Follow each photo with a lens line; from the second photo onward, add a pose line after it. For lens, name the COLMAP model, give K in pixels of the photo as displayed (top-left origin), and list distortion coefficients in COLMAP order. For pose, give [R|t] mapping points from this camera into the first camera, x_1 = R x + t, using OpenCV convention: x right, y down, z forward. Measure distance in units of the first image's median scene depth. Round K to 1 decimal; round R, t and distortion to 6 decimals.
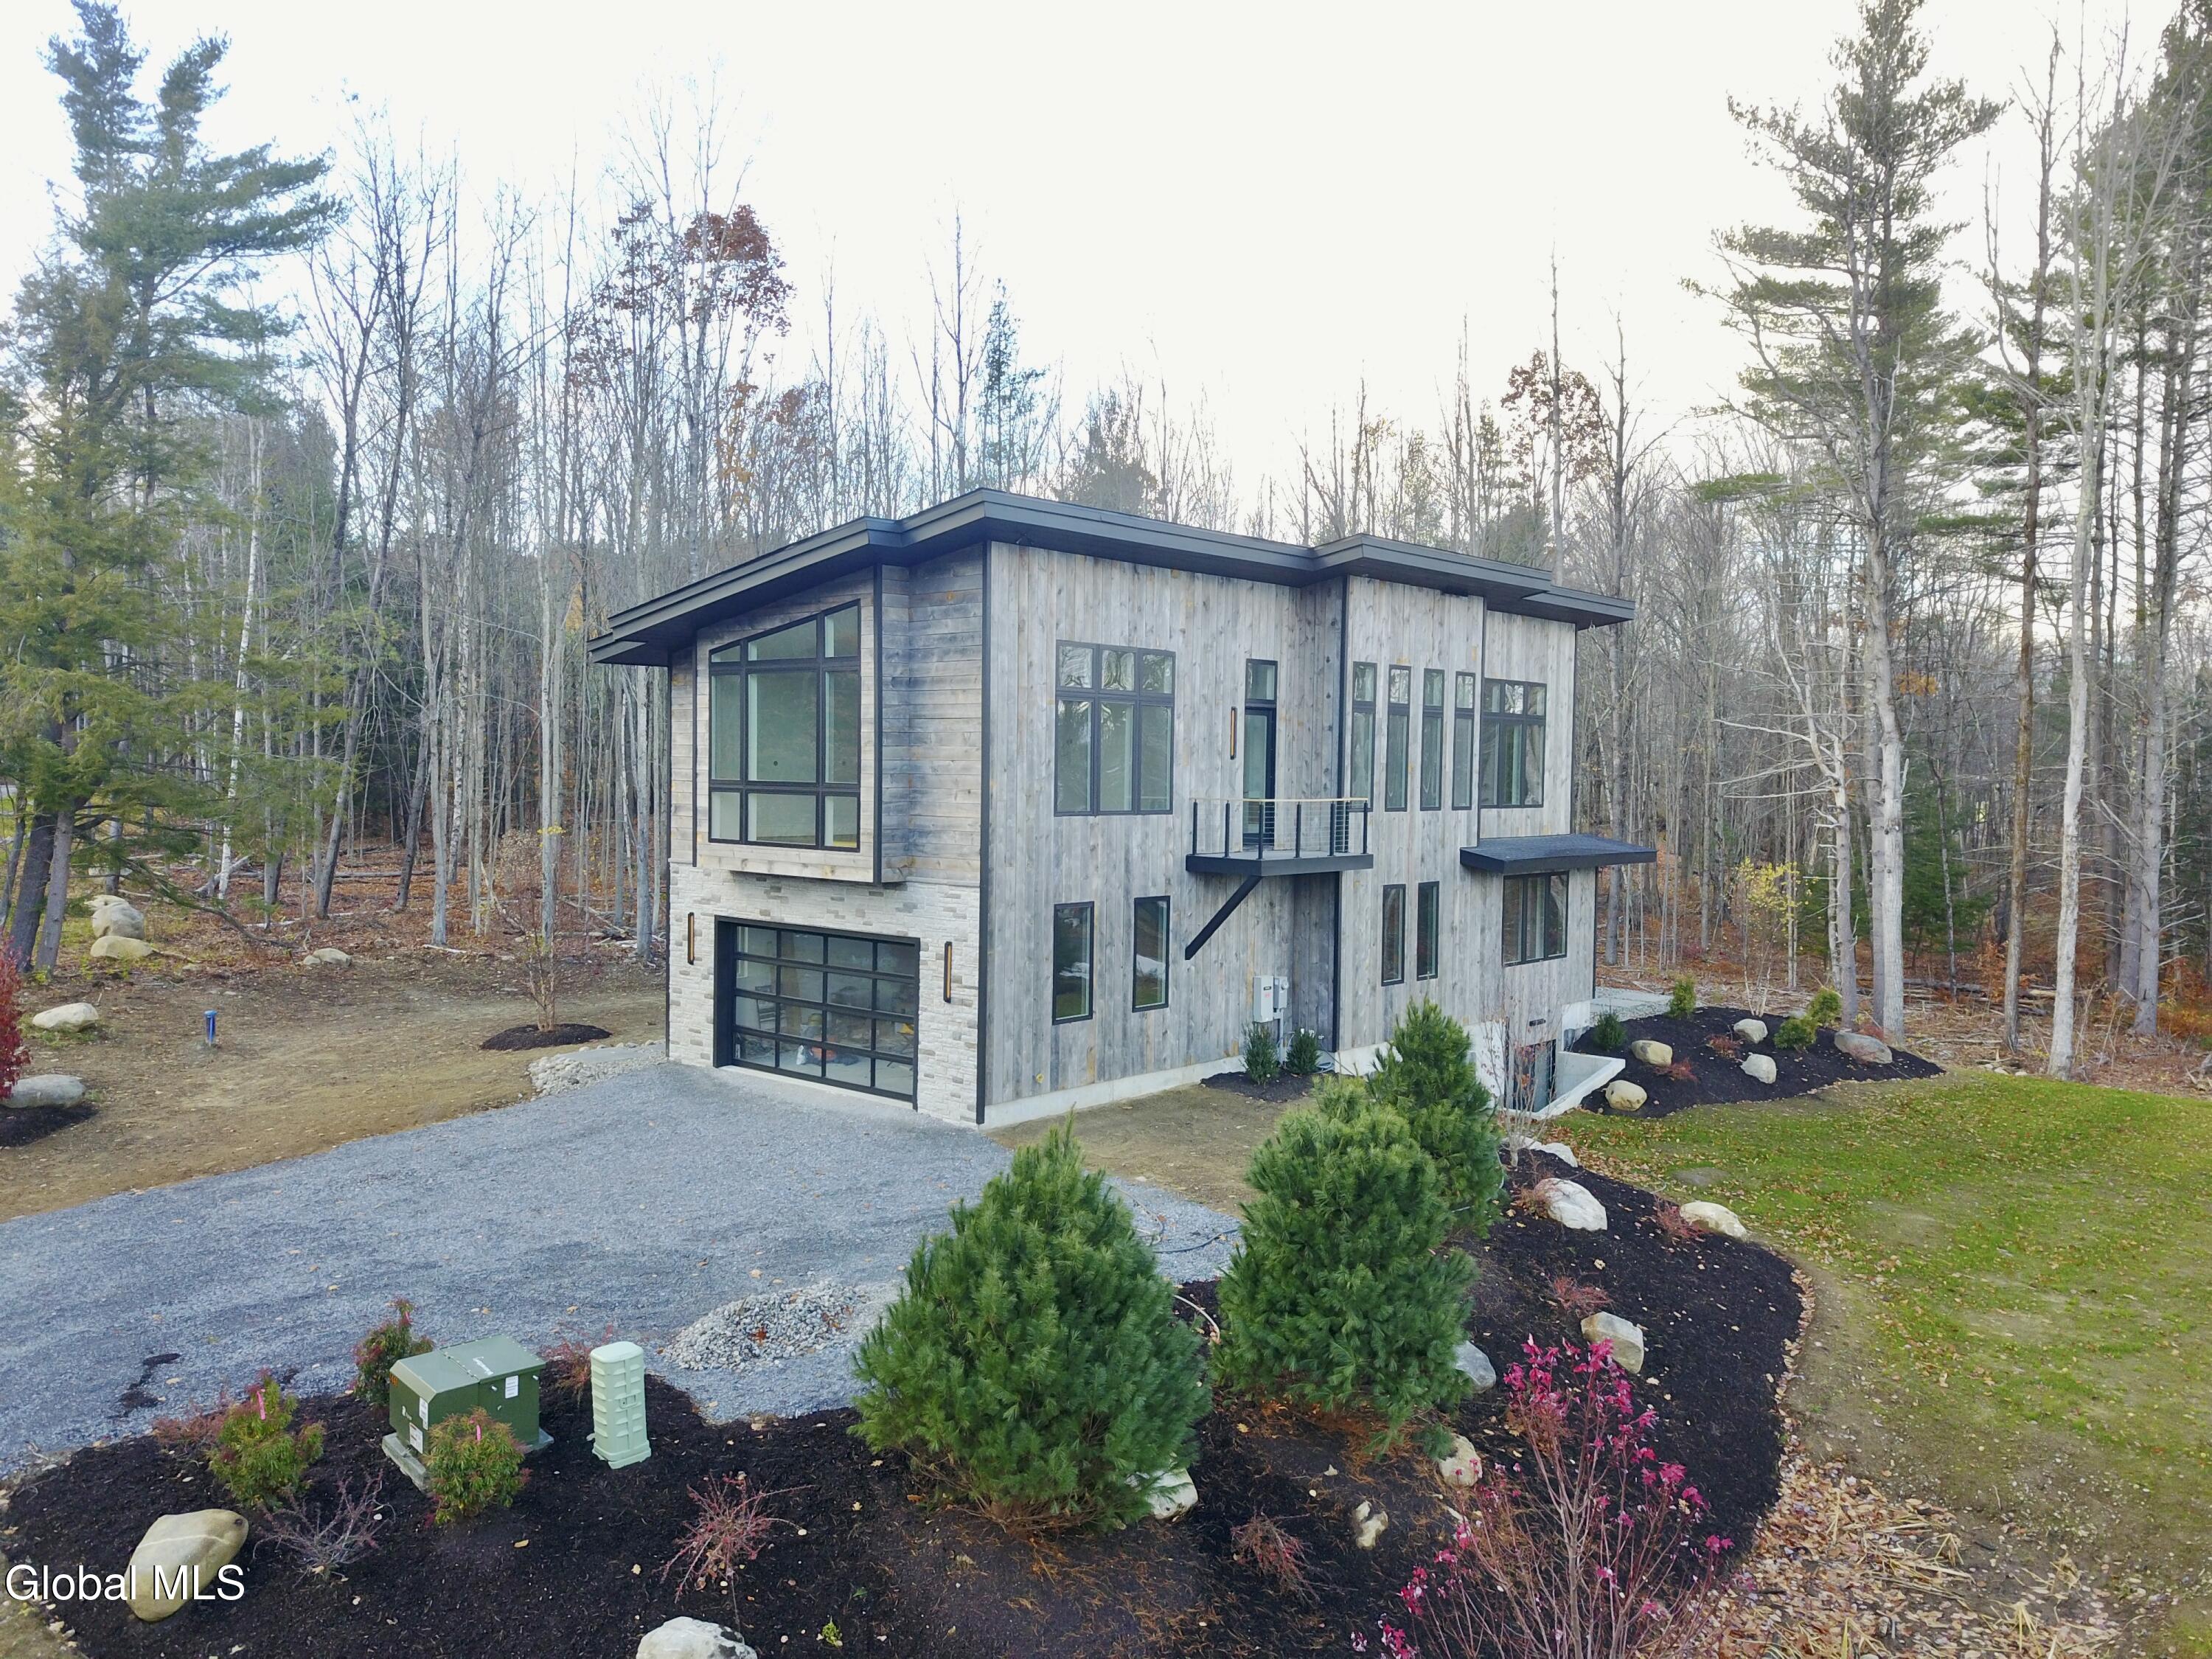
lens RADIAL K [[1738.8, 0, 1101.0], [0, 1738.8, 835.9], [0, 0, 1]] dist [-0.011315, 0.002660]
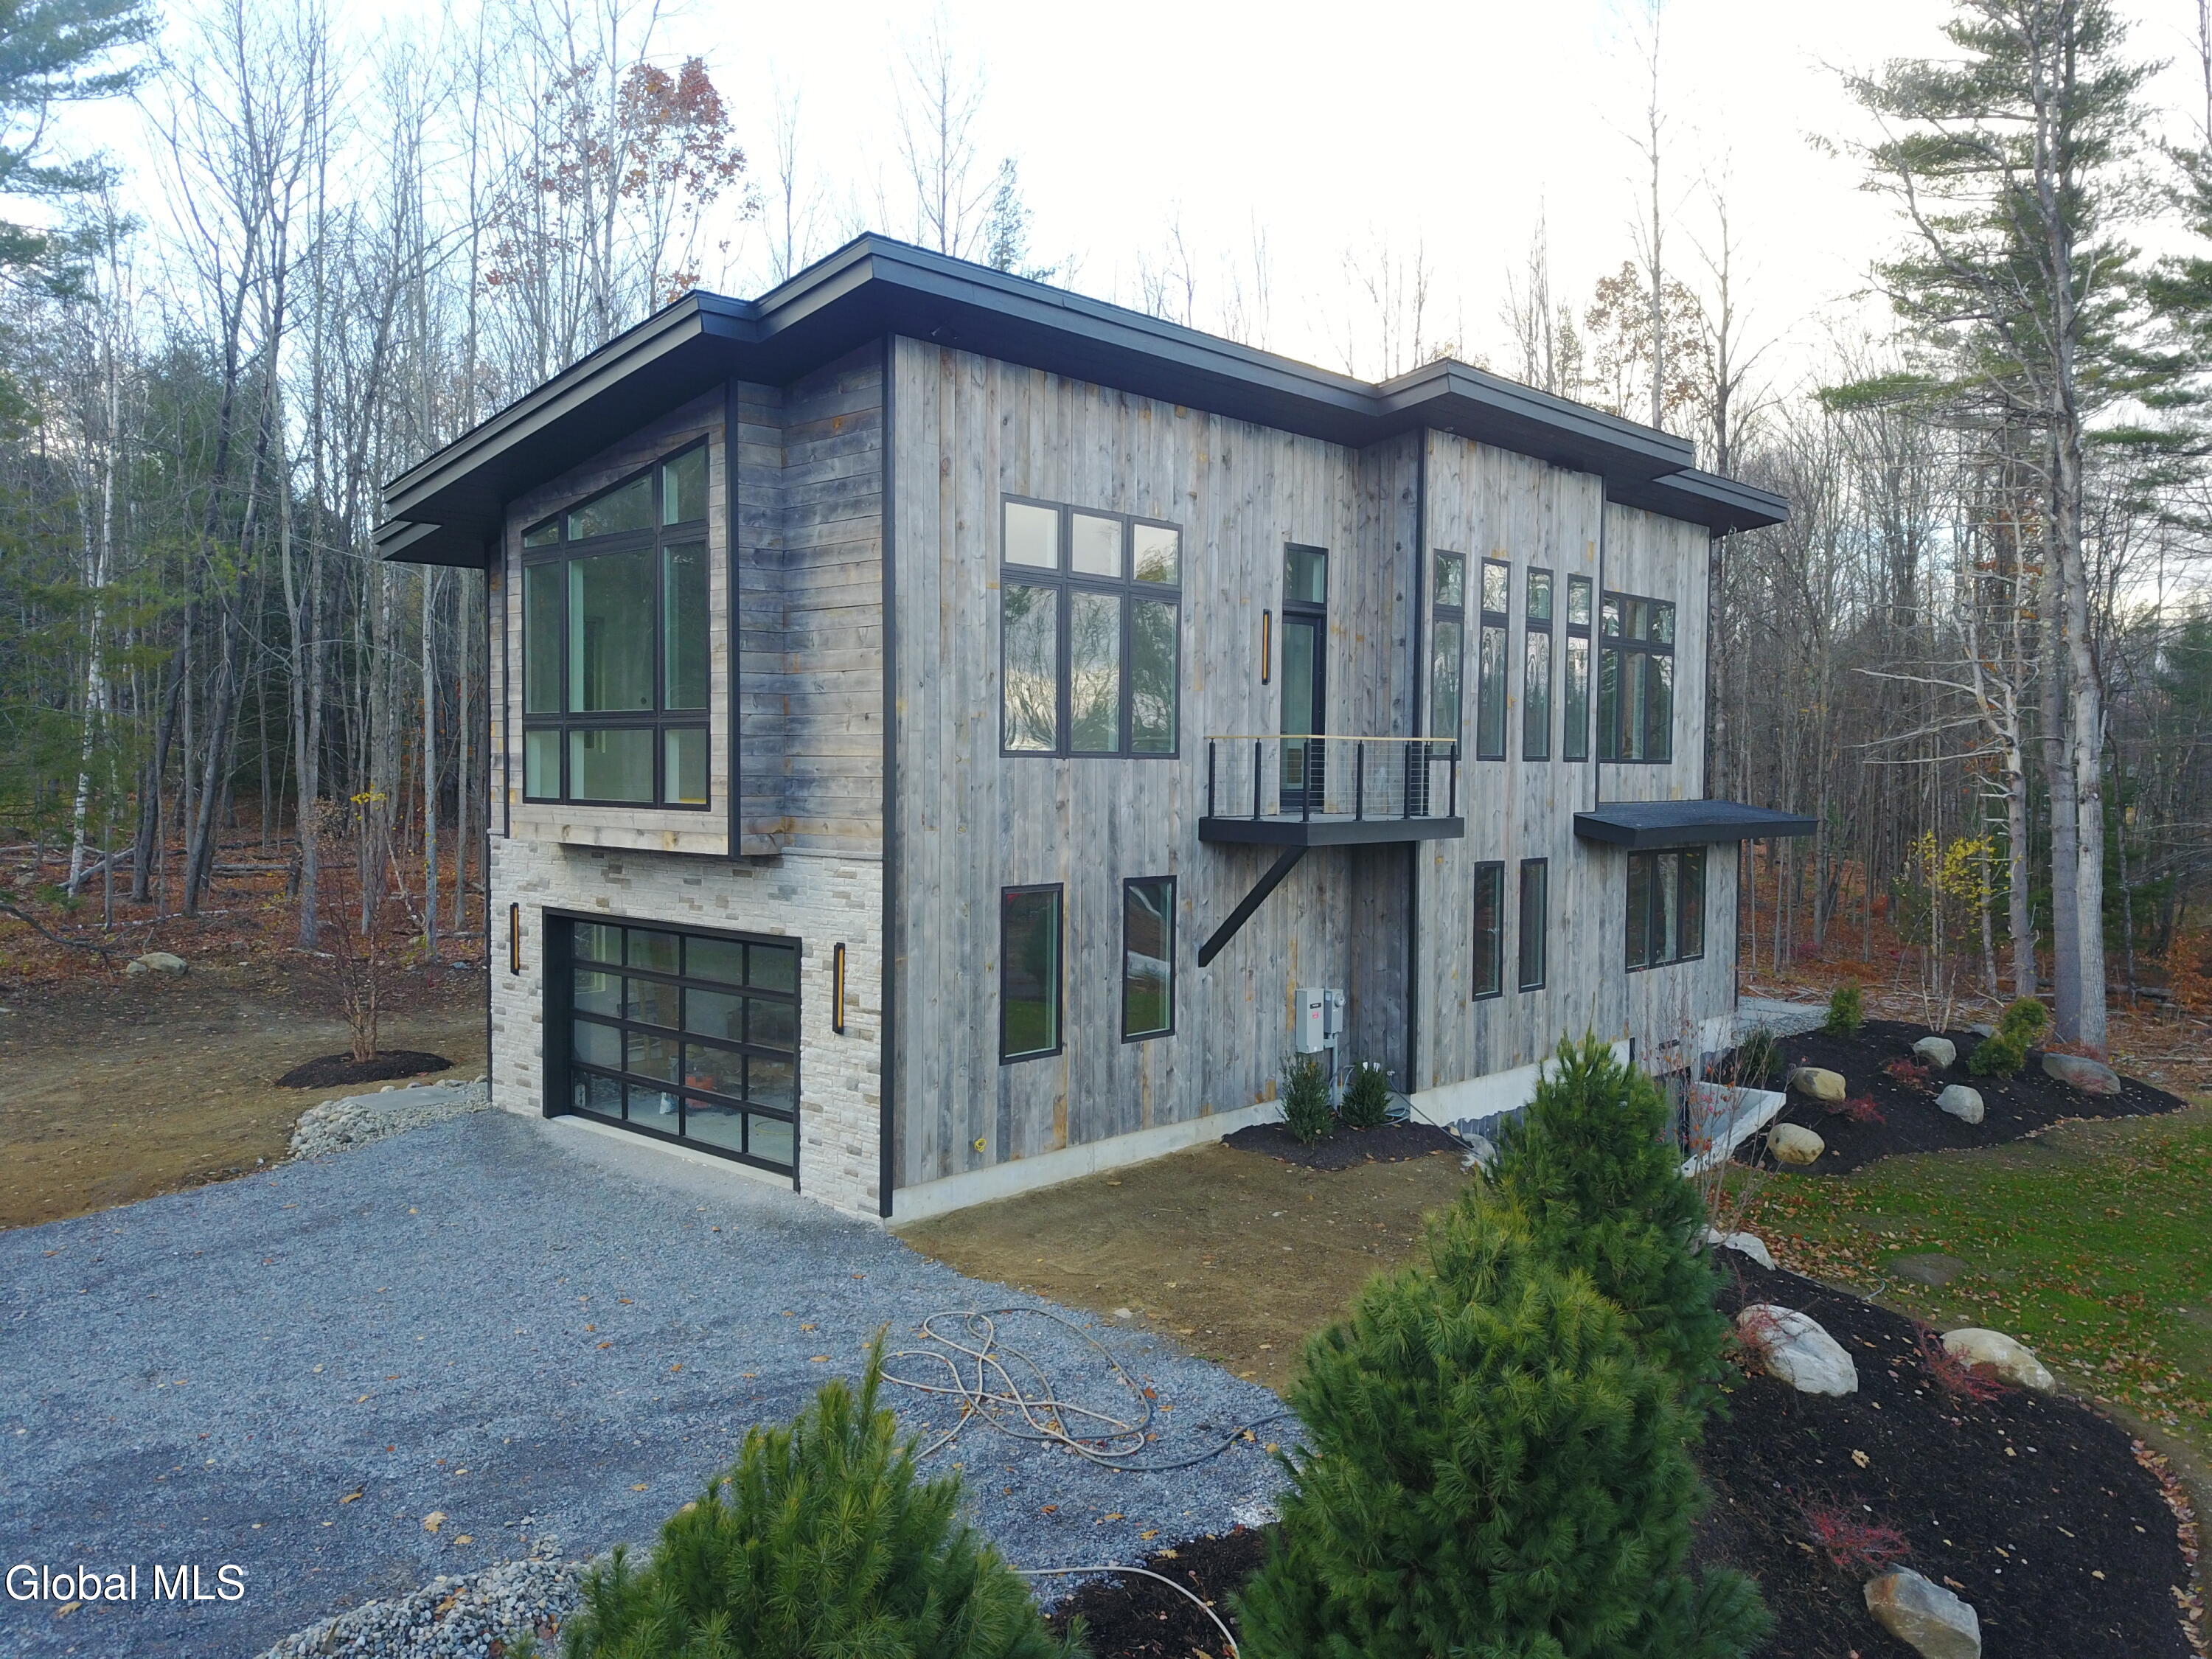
lens RADIAL K [[1738.8, 0, 1089.6], [0, 1738.8, 859.3], [0, 0, 1]] dist [-0.011315, 0.002660]
pose [[0.999557, -0.004860, -0.029374, 0.024484], [0.005307, 0.999871, 0.015143, 0.016489], [0.029297, -0.015292, 0.999454, 0.288969]]
